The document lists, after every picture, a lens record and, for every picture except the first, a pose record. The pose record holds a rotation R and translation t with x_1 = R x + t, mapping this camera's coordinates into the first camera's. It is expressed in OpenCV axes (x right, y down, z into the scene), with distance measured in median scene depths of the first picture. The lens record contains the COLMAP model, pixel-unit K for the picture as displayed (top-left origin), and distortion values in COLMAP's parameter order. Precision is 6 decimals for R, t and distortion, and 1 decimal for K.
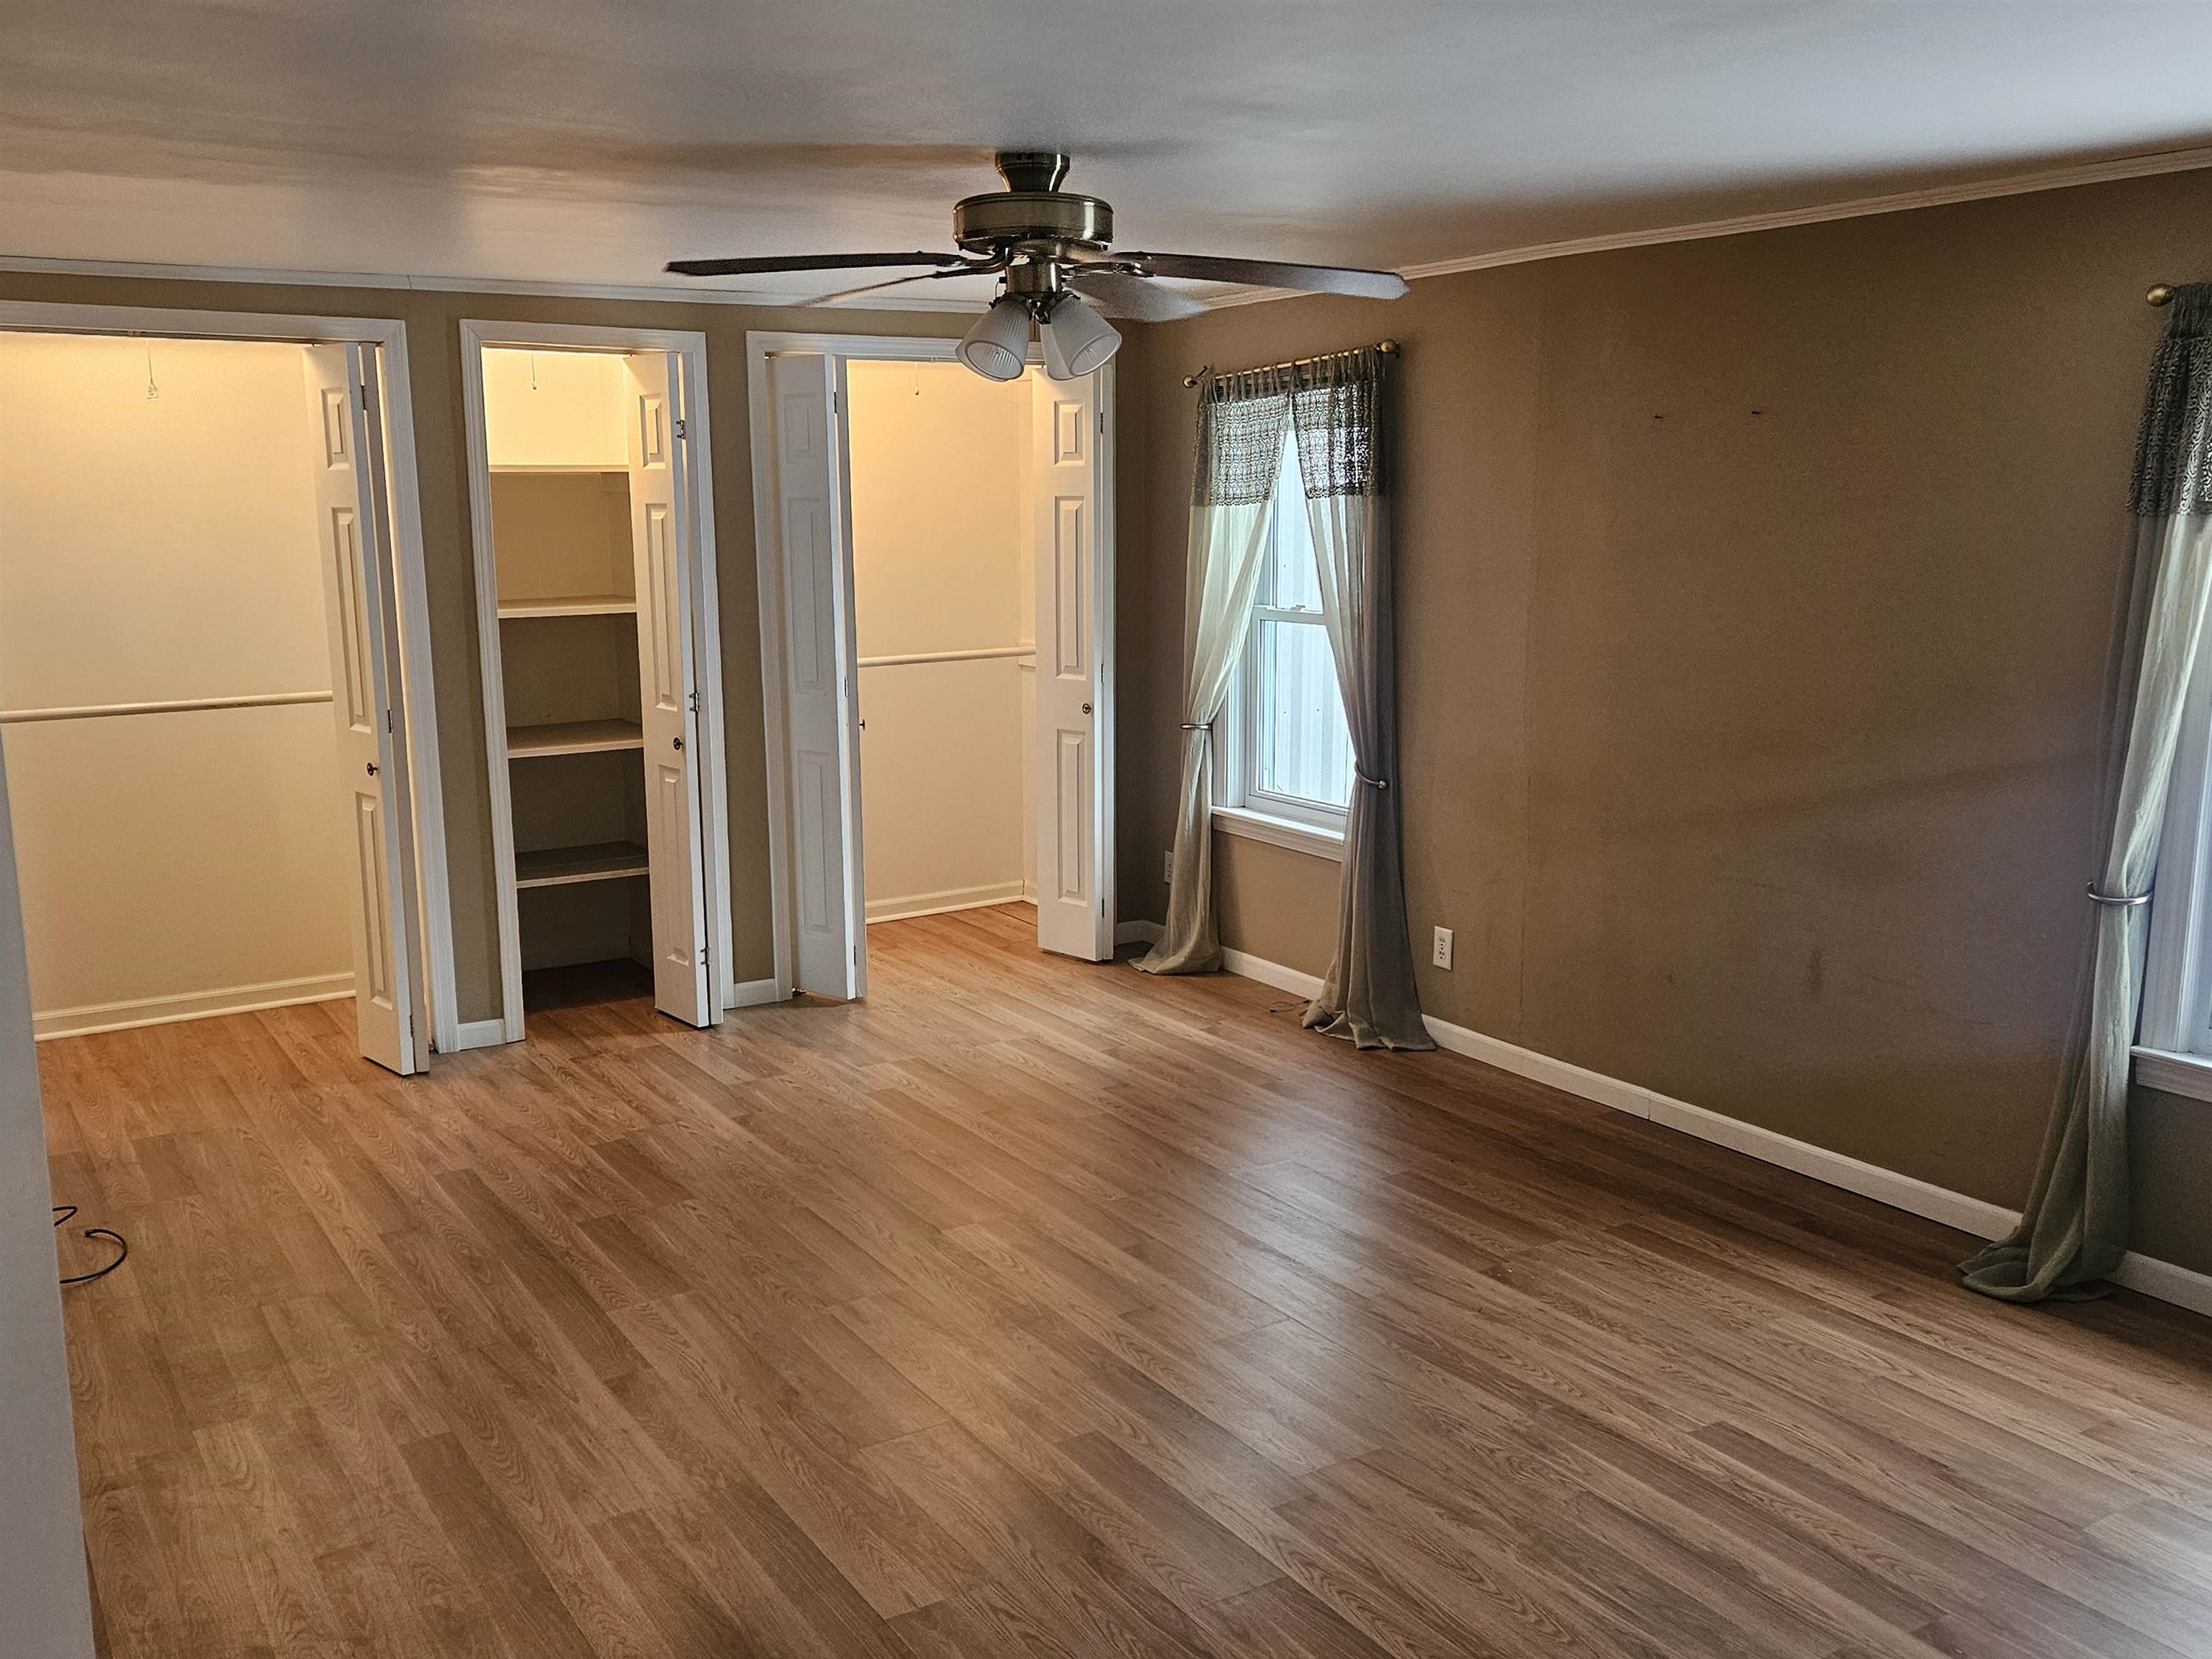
lens RADIAL K [[1907.7, 0, 1096.6], [0, 1907.7, 834.4], [0, 0, 1]] dist [0.082855, -0.082505]
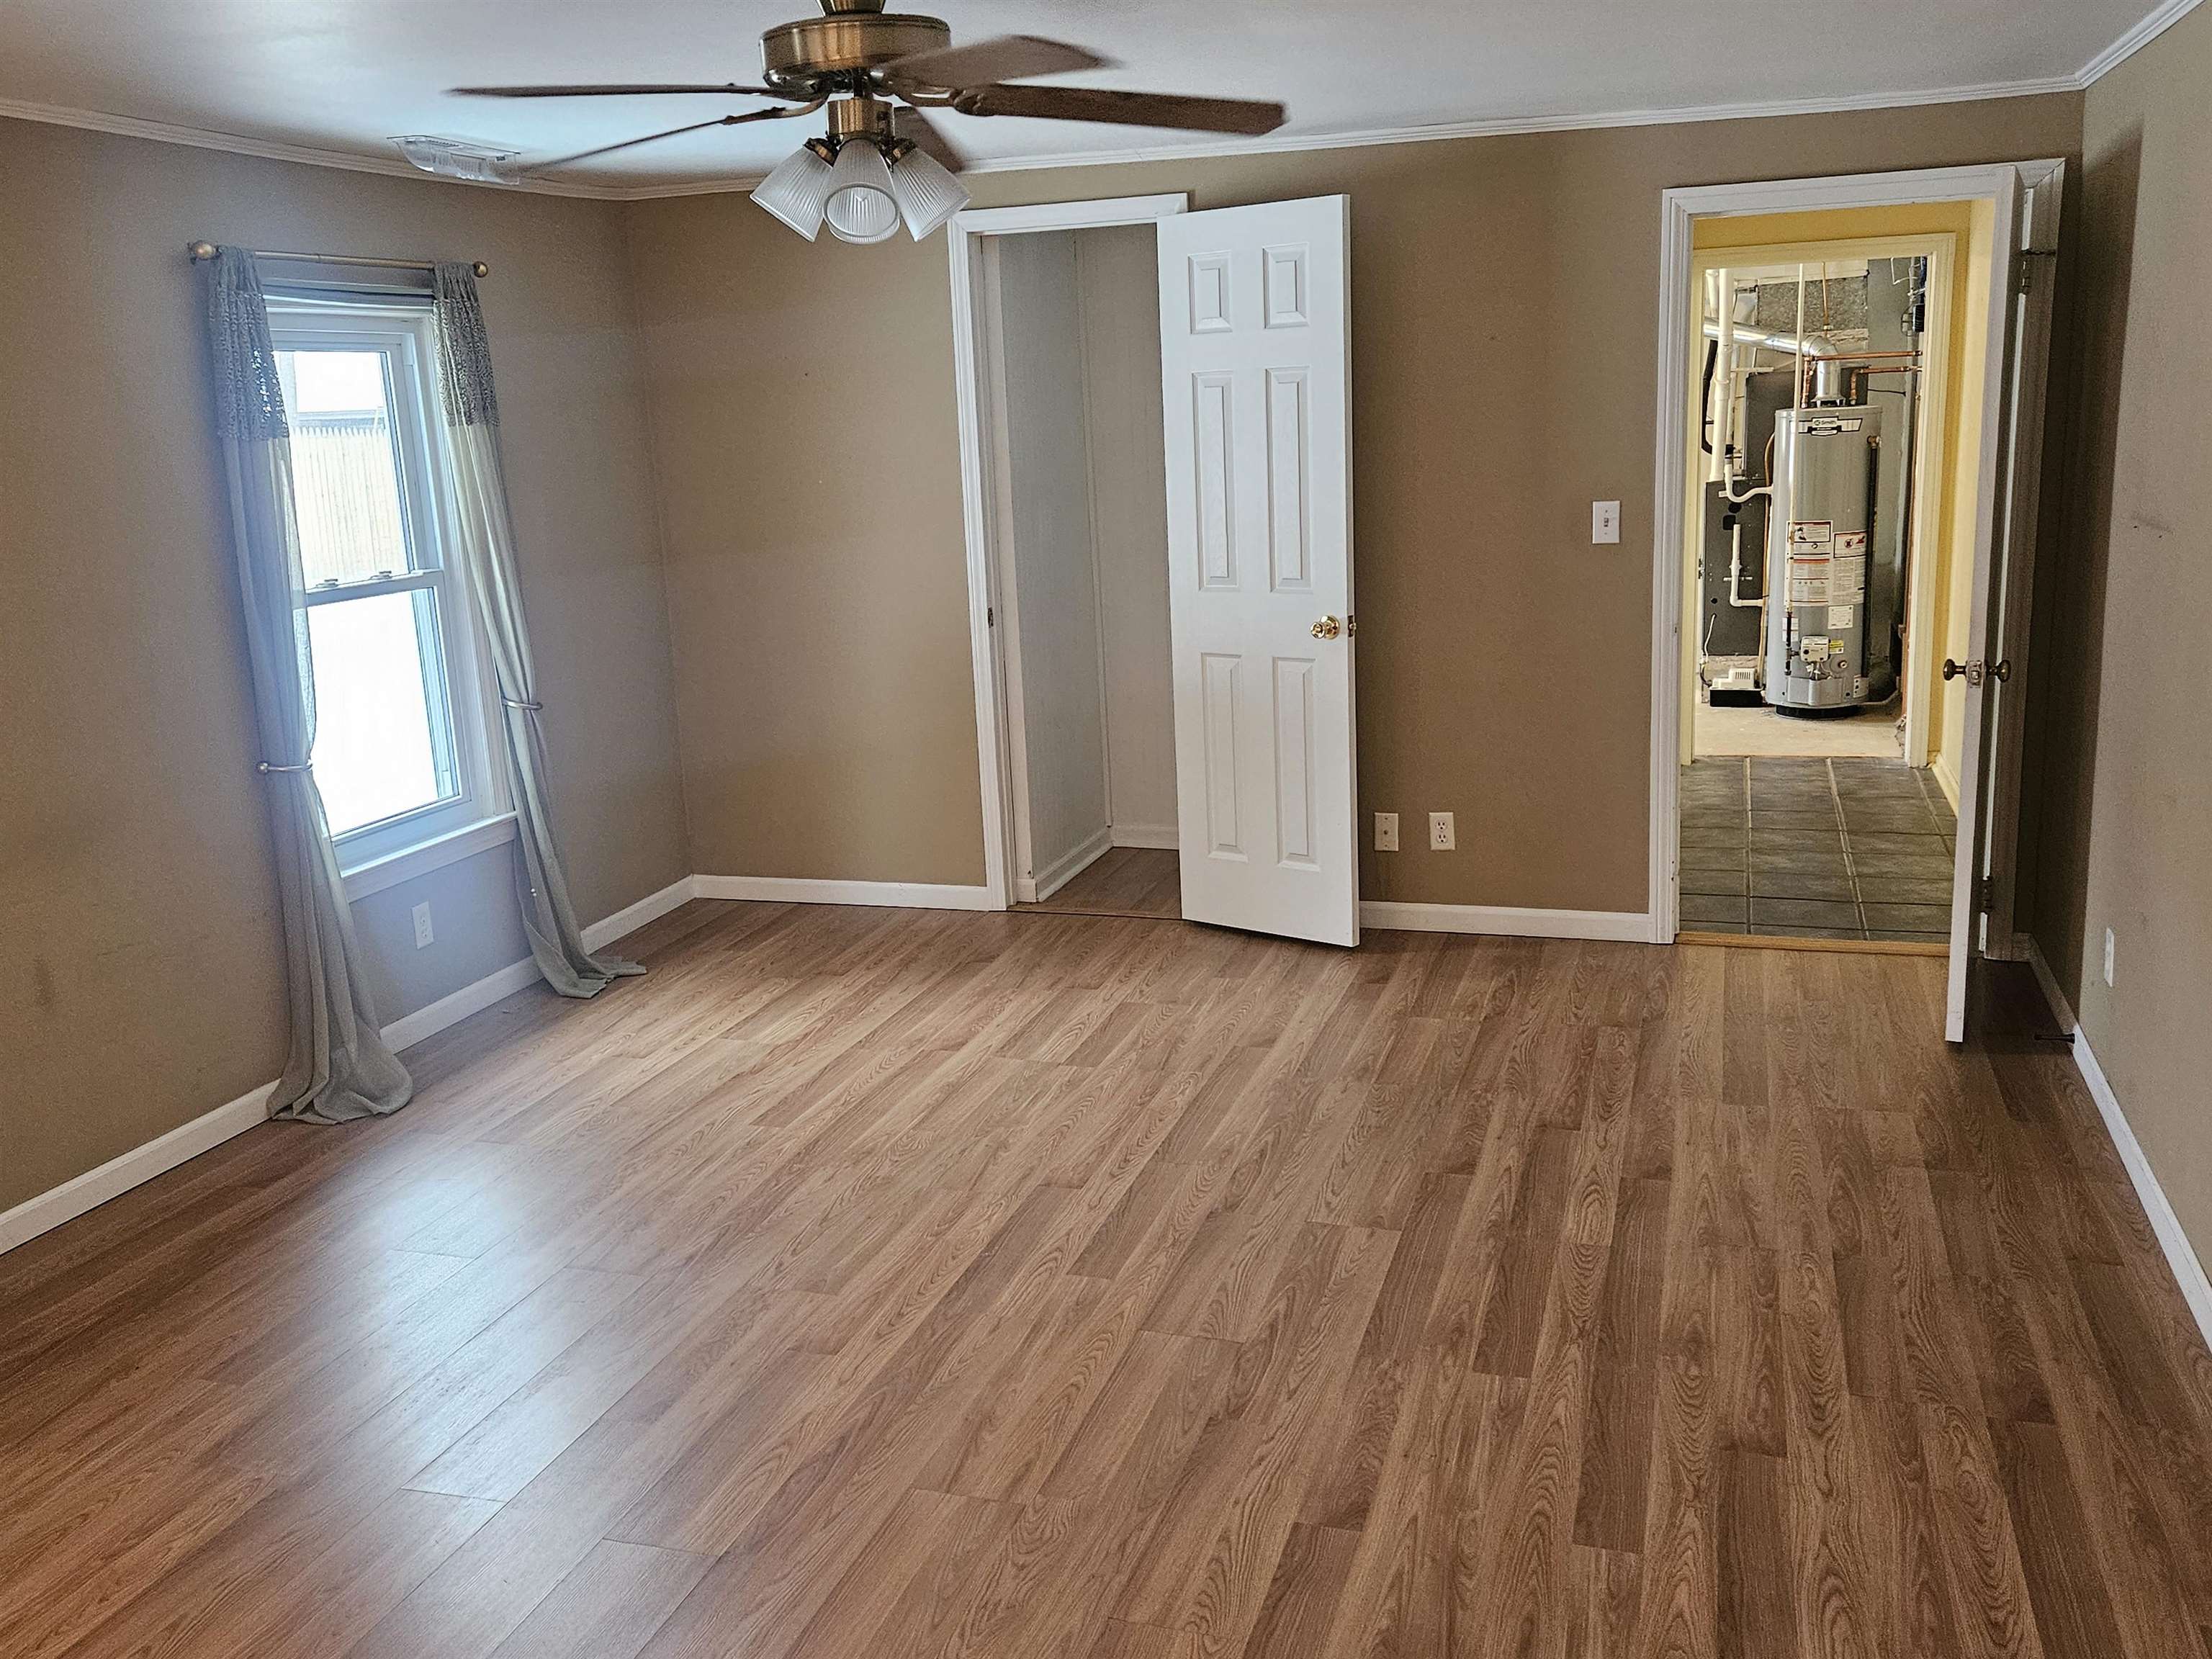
lens RADIAL K [[1907.7, 0, 1096.6], [0, 1907.7, 834.4], [0, 0, 1]] dist [0.082855, -0.082505]
pose [[-0.637752, -0.136421, 0.758065, -0.766914], [0.183443, 0.928969, 0.321506, -0.243708], [-0.748079, 0.344102, -0.567426, 1.495521]]
